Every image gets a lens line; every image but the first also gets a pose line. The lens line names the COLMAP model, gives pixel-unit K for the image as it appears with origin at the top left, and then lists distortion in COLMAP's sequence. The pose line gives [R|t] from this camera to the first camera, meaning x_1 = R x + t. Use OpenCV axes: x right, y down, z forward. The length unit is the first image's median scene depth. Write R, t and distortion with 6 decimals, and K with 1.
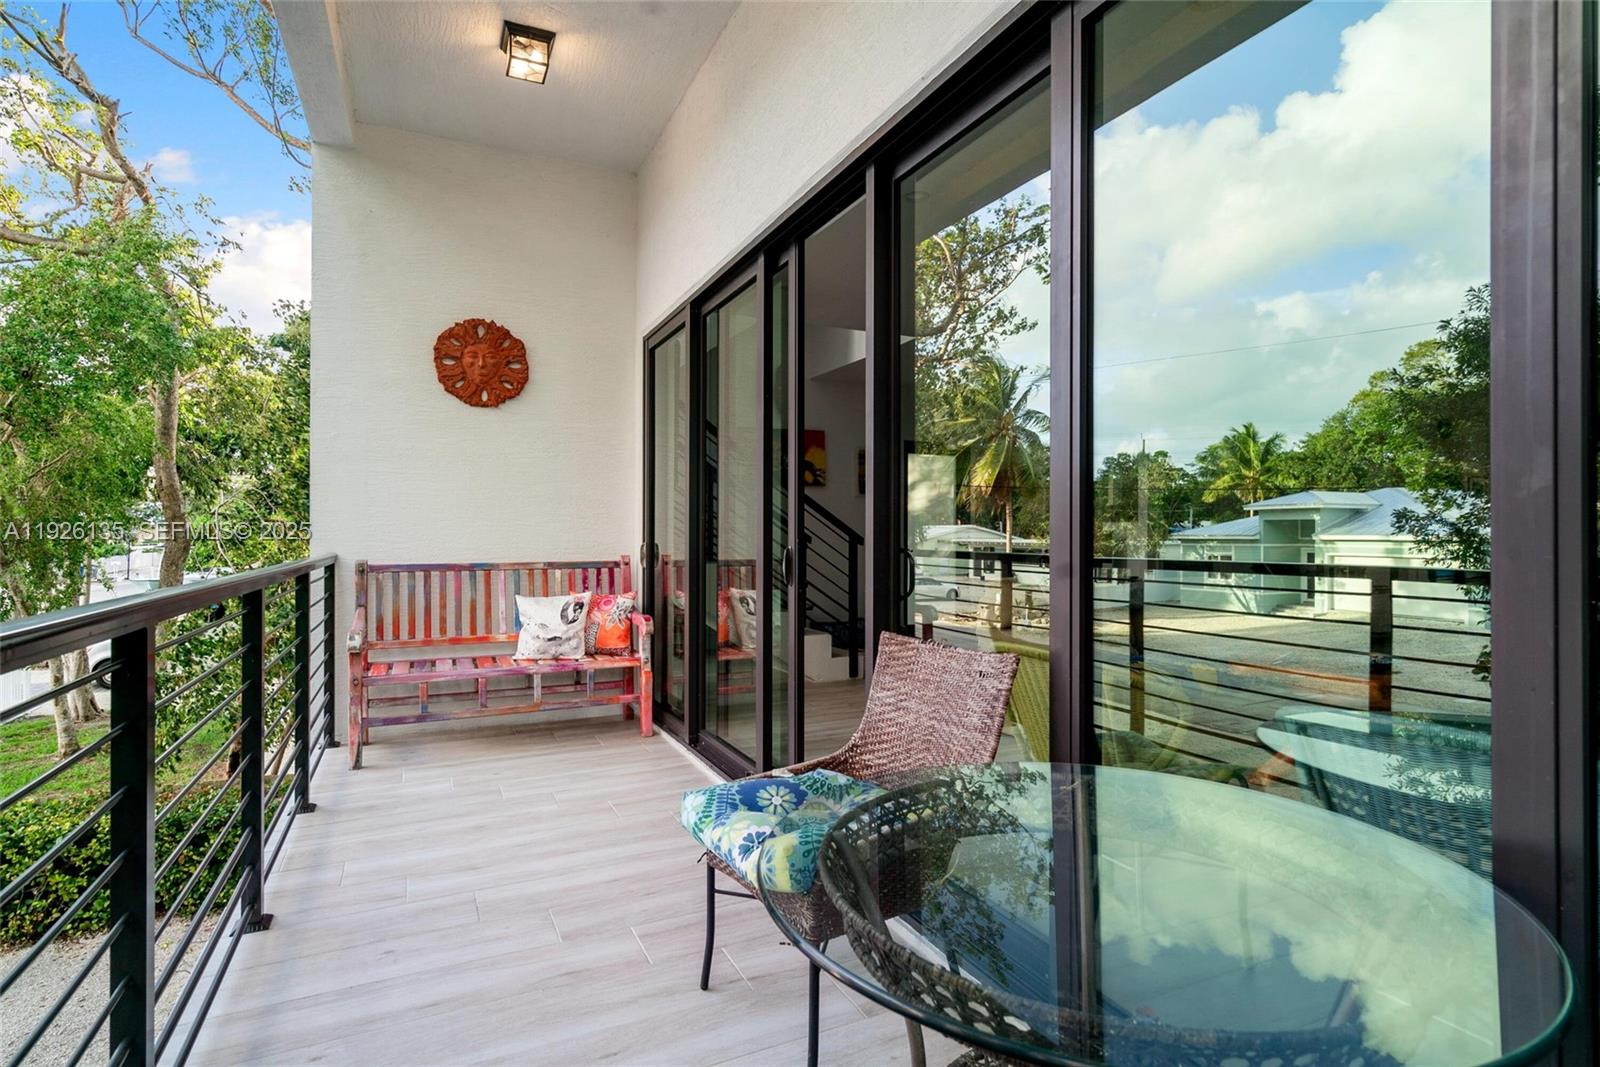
lens RADIAL K [[834.3, 0, 800.0], [0, 834.3, 533.5], [0, 0, 1]] dist [0.000118, 0.000903]
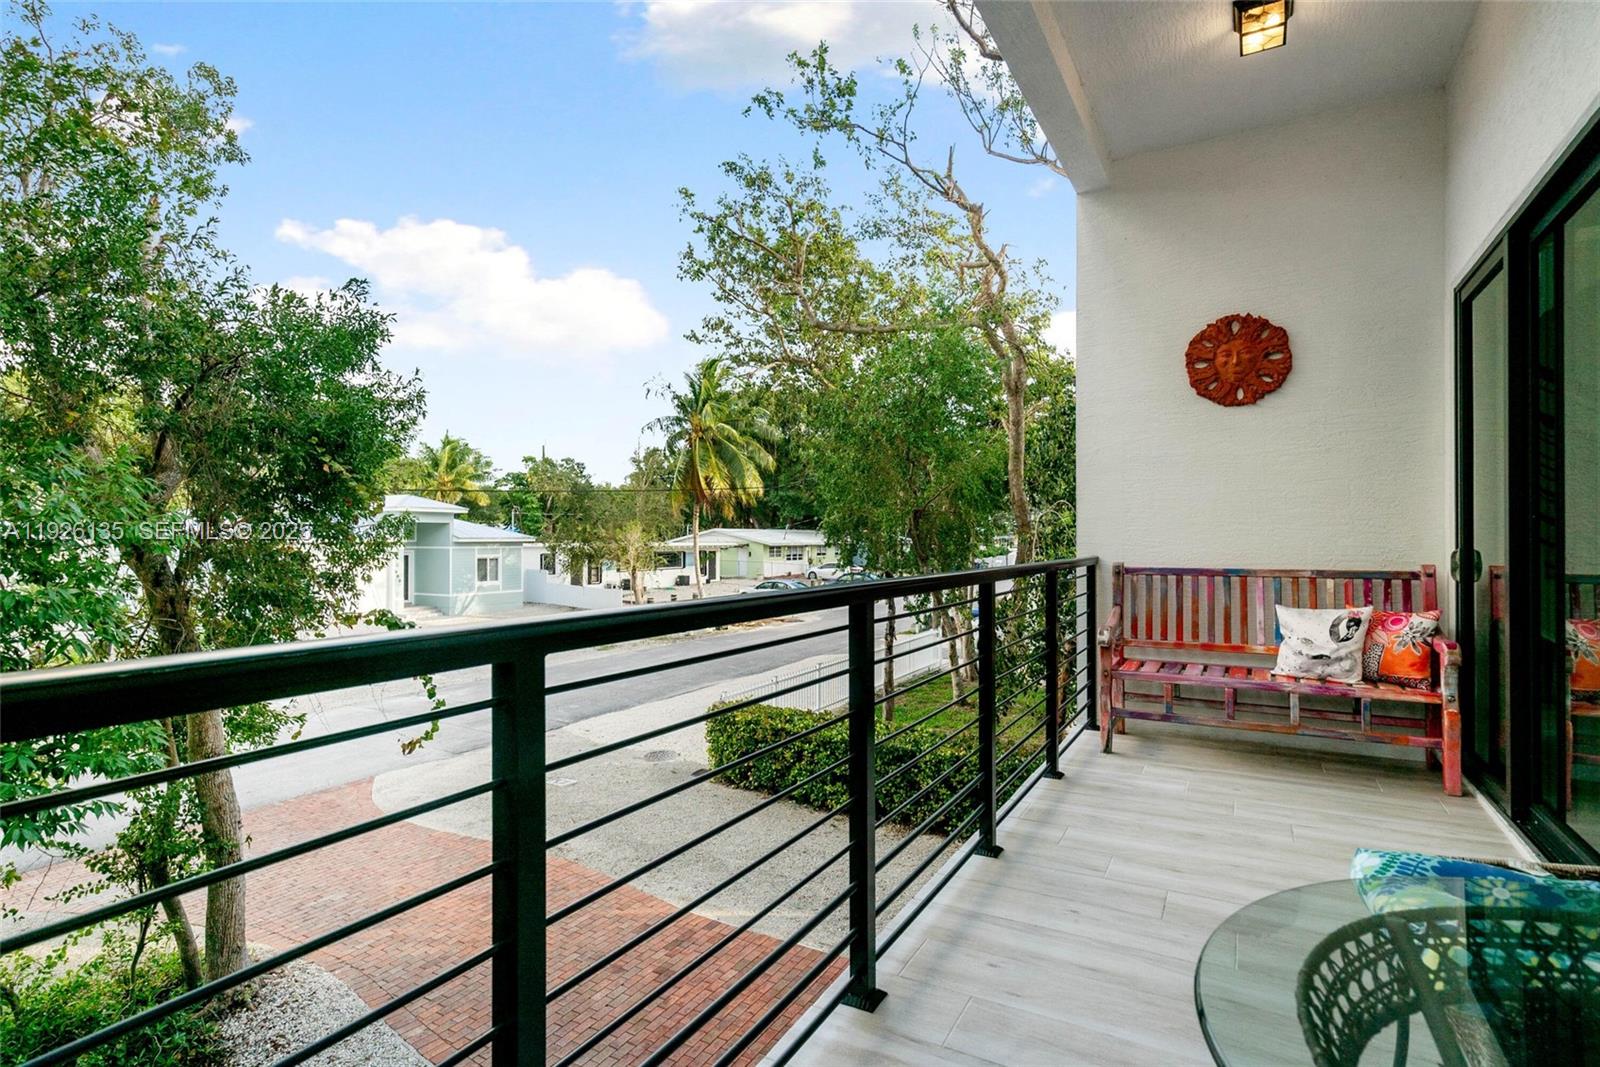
lens RADIAL K [[874.1, 0, 800.6], [0, 874.1, 535.7], [0, 0, 1]] dist [0.000501, 0.000075]
pose [[0.535540, -0.003024, -0.844504, 0.198609], [0.001092, 0.999995, -0.002888, -0.000287], [0.844509, 0.000625, 0.535541, 0.039211]]
